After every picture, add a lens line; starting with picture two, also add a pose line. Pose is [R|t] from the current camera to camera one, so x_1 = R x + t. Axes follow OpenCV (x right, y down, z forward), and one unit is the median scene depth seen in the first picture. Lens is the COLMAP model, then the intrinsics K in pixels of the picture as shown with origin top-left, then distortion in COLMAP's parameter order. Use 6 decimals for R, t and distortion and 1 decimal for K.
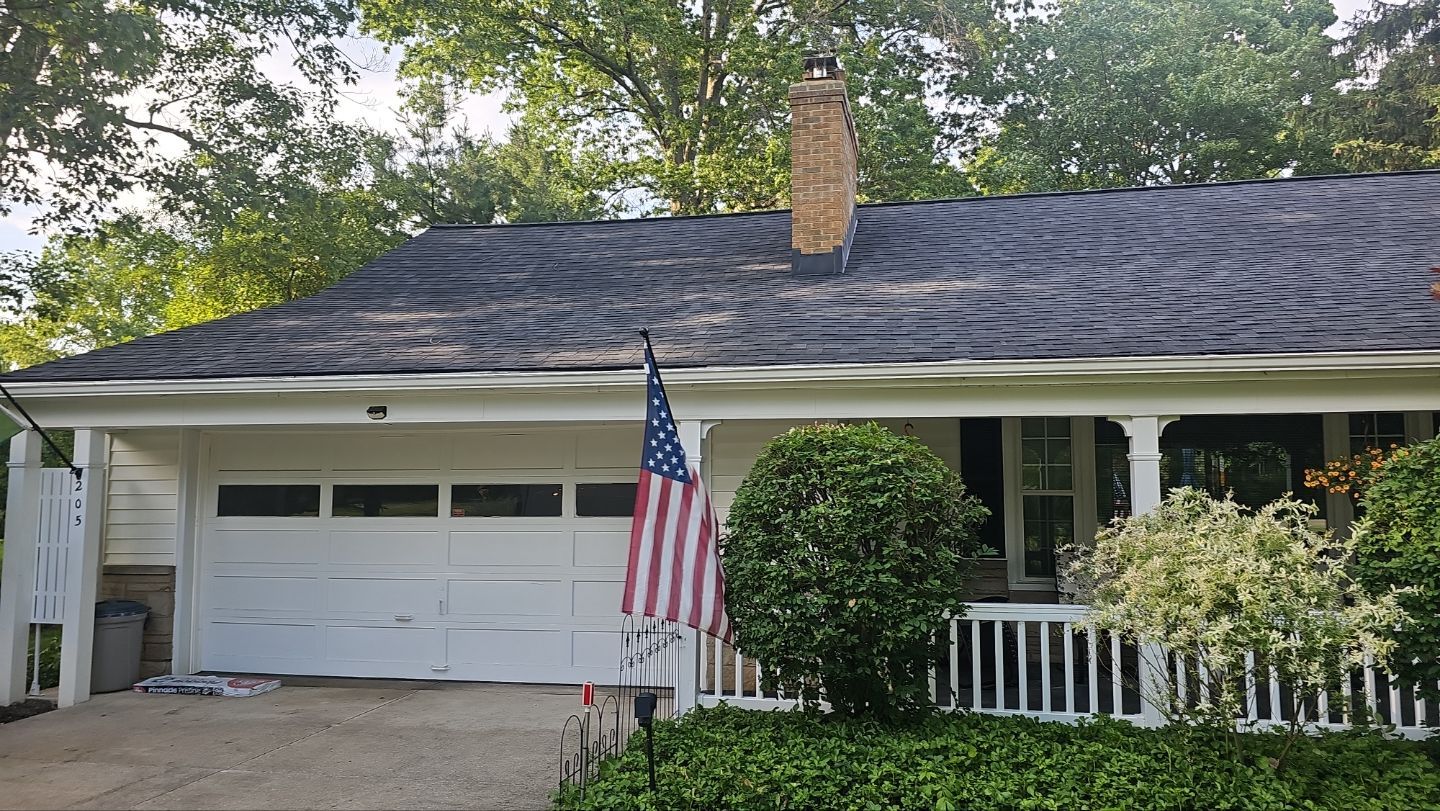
lens RADIAL K [[984.4, 0, 717.8], [0, 984.4, 415.1], [0, 0, 1]] dist [0.070048, -0.063676]
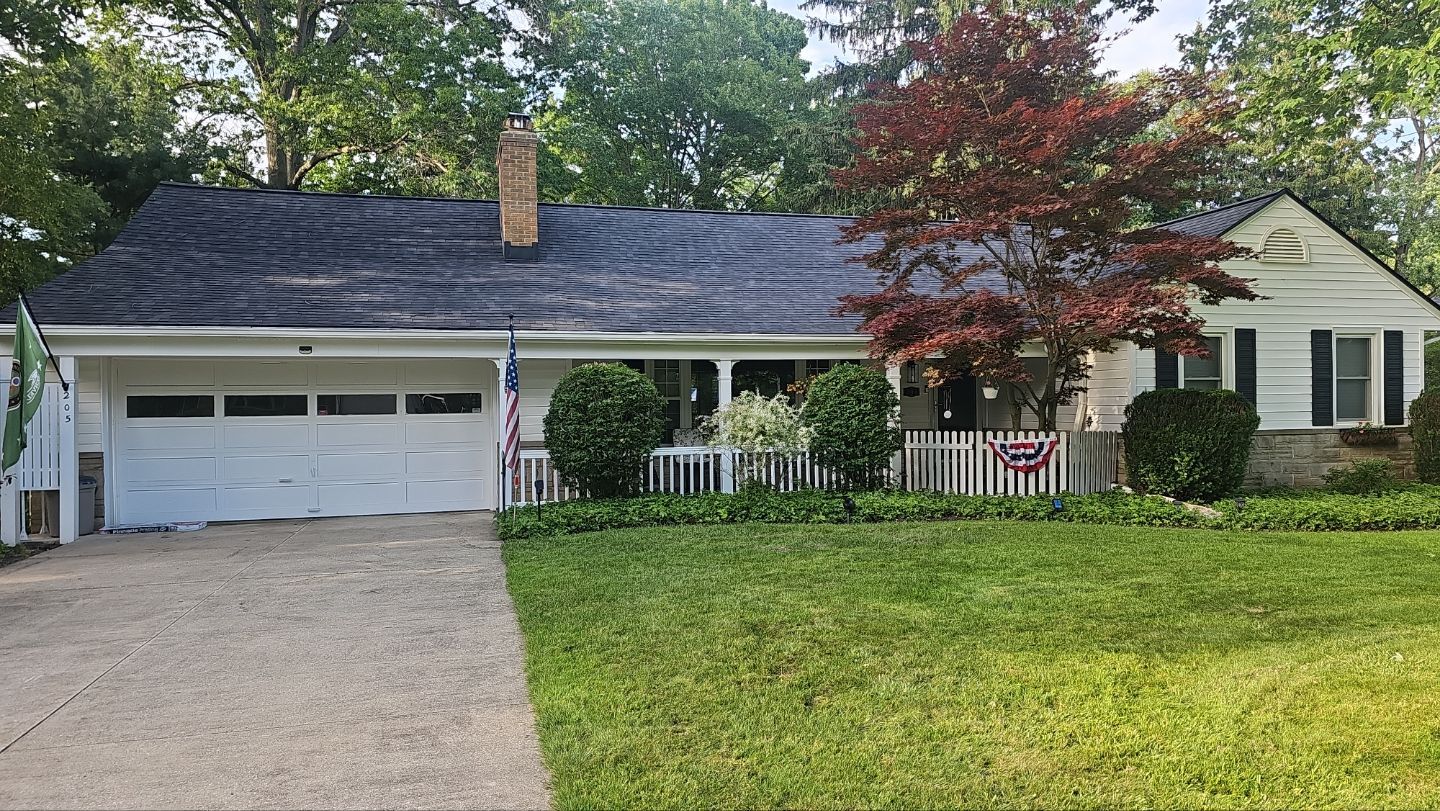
lens RADIAL K [[984.4, 0, 717.8], [0, 984.4, 415.1], [0, 0, 1]] dist [0.070048, -0.063676]
pose [[0.895563, -0.014250, 0.444707, -0.437527], [-0.020989, 0.997021, 0.074215, -0.030007], [-0.444440, -0.075798, 0.892596, -0.741170]]
